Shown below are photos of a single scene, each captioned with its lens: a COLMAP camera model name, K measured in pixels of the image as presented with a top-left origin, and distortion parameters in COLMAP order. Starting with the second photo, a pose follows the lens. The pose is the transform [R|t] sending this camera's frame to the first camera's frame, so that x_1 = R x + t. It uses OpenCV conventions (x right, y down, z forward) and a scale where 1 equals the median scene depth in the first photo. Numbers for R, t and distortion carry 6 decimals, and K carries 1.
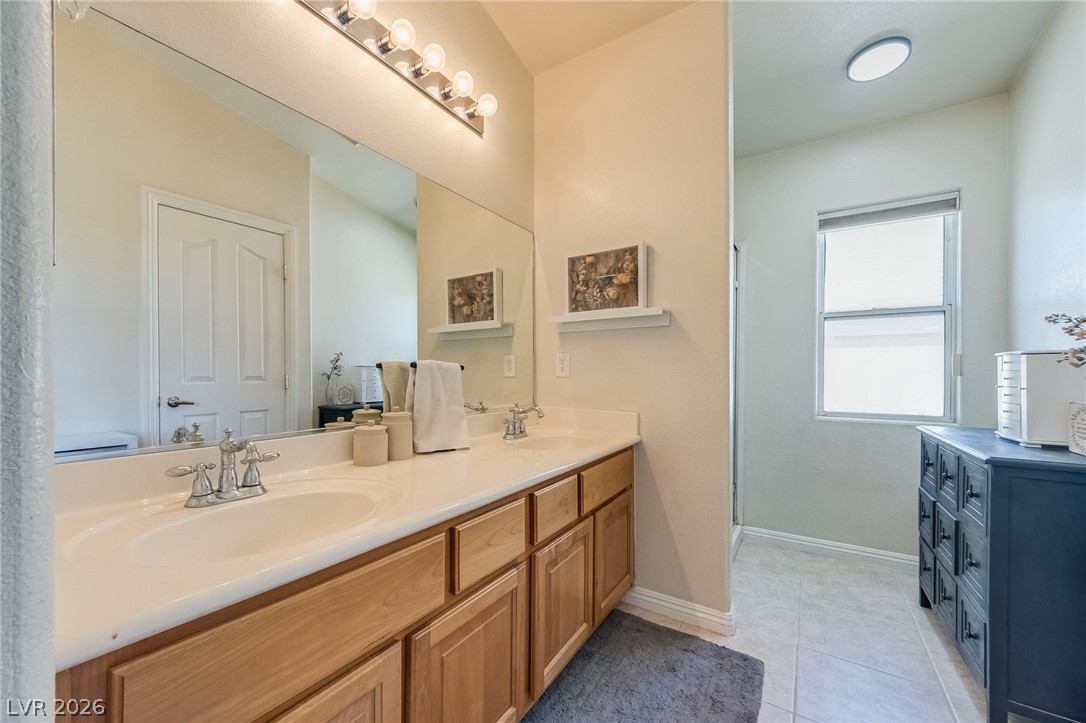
lens RADIAL K [[387.7, 0, 543.1], [0, 387.7, 372.5], [0, 0, 1]] dist [-0.001538, -0.000154]
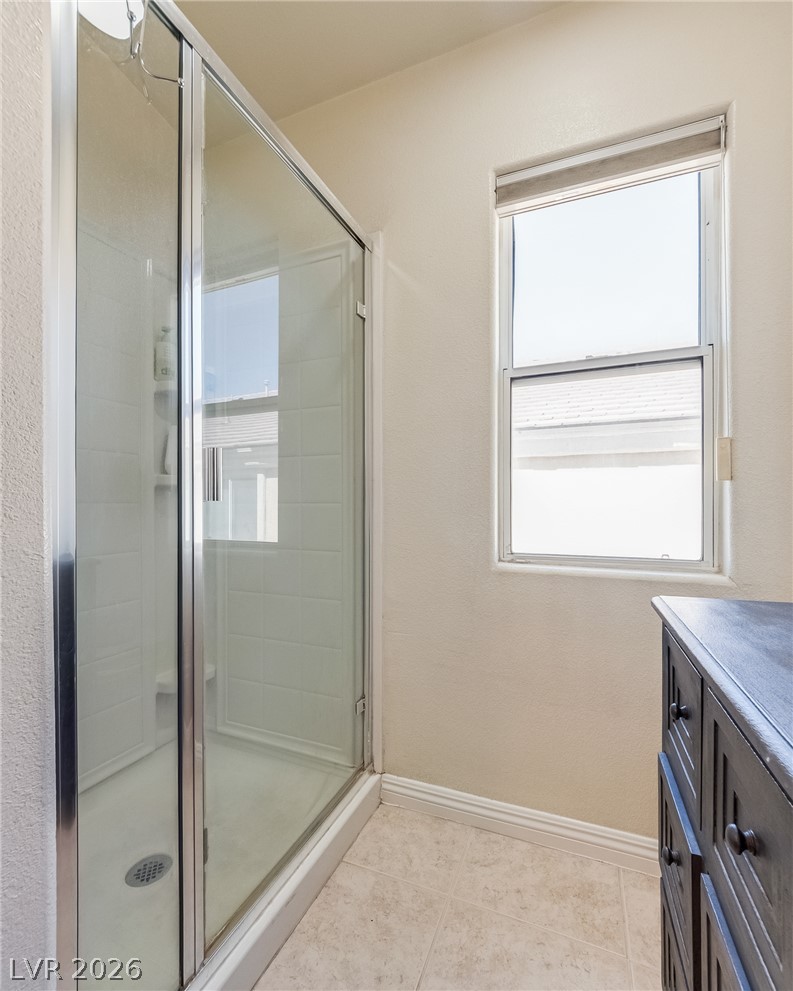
lens RADIAL K [[438.9, 0, 396.5], [0, 438.9, 495.5], [0, 0, 1]] dist [0.001281, -0.000001]
pose [[0.976571, -0.006667, 0.215094, 0.505594], [0.007087, 0.999974, -0.001178, 0.023954], [-0.215081, 0.002675, 0.976593, 0.508640]]
